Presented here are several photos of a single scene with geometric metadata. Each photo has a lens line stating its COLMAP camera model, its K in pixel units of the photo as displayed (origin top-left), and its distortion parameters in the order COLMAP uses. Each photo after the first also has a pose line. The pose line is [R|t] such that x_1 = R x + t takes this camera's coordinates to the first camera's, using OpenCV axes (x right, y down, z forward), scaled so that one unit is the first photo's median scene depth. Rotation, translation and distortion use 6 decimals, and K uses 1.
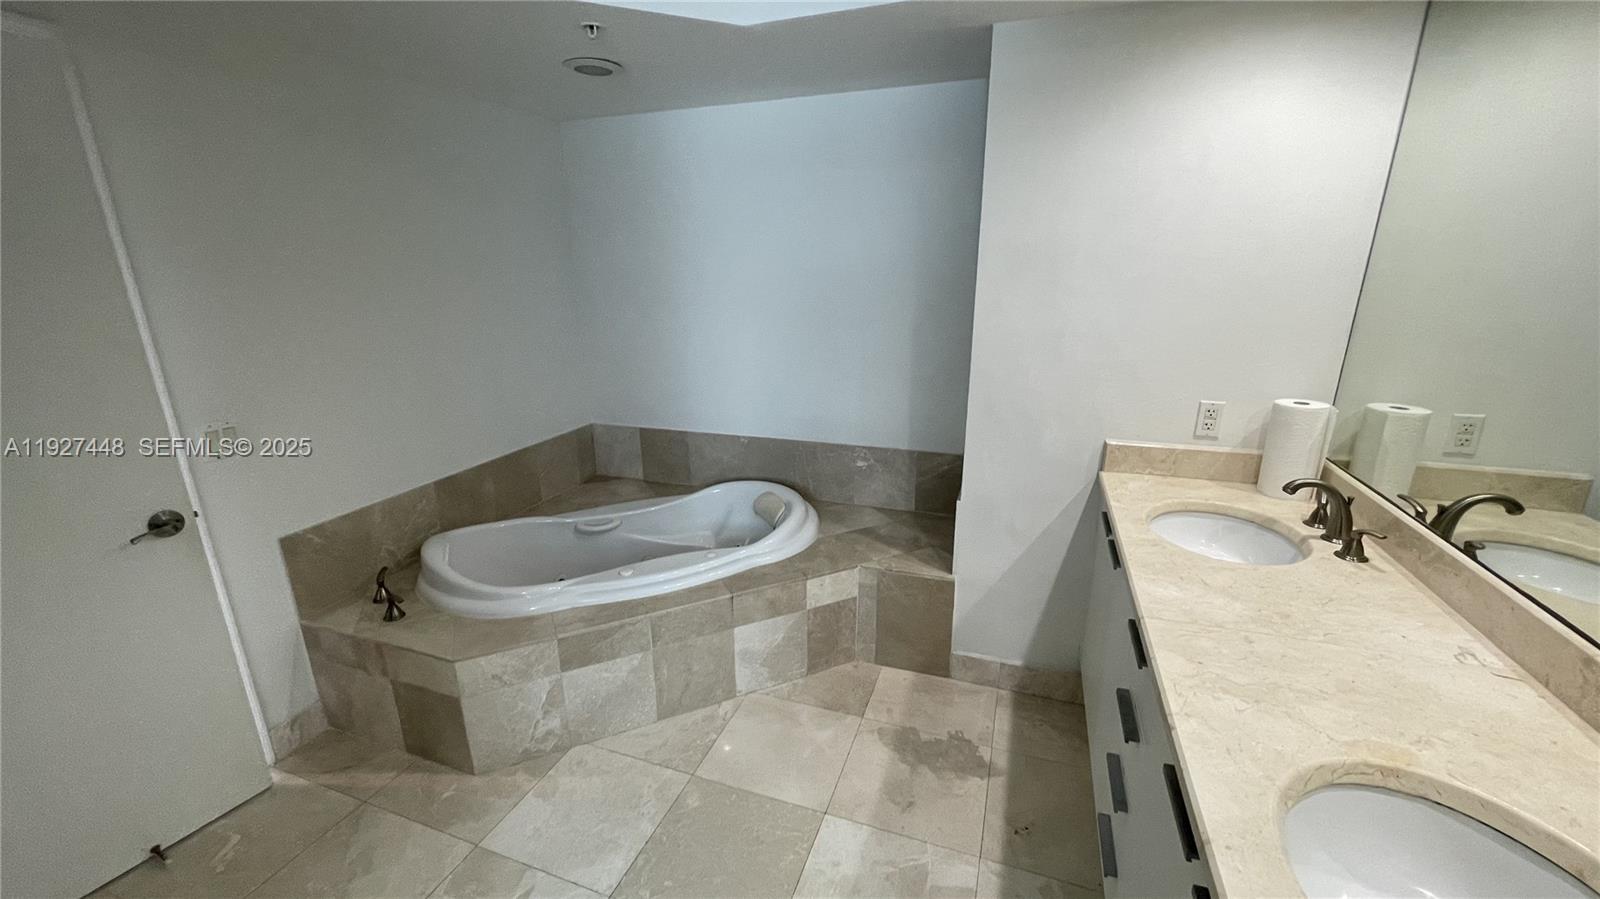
lens RADIAL K [[640.0, 0, 794.9], [0, 640.0, 451.2], [0, 0, 1]] dist [0.000147, 0.000066]
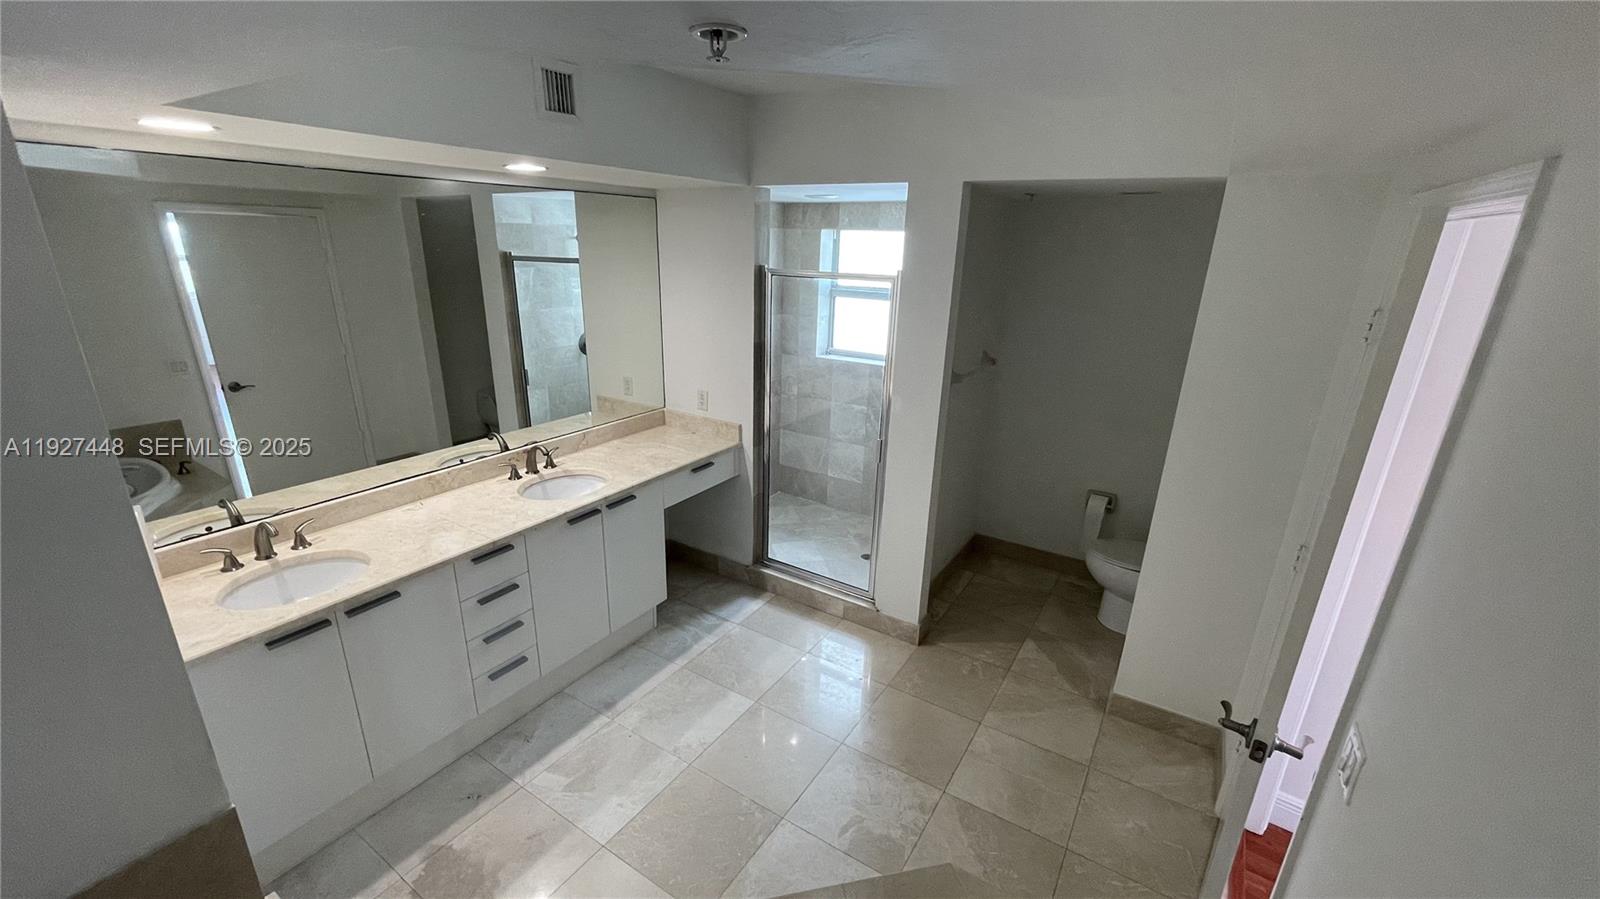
lens RADIAL K [[640.0, 0, 799.1], [0, 640.0, 453.2], [0, 0, 1]] dist [0.000147, 0.000066]
pose [[-0.977530, -0.071134, 0.198431, -0.492400], [0.052929, 0.828358, 0.557693, -0.665892], [-0.204042, 0.555665, -0.805980, 1.514336]]
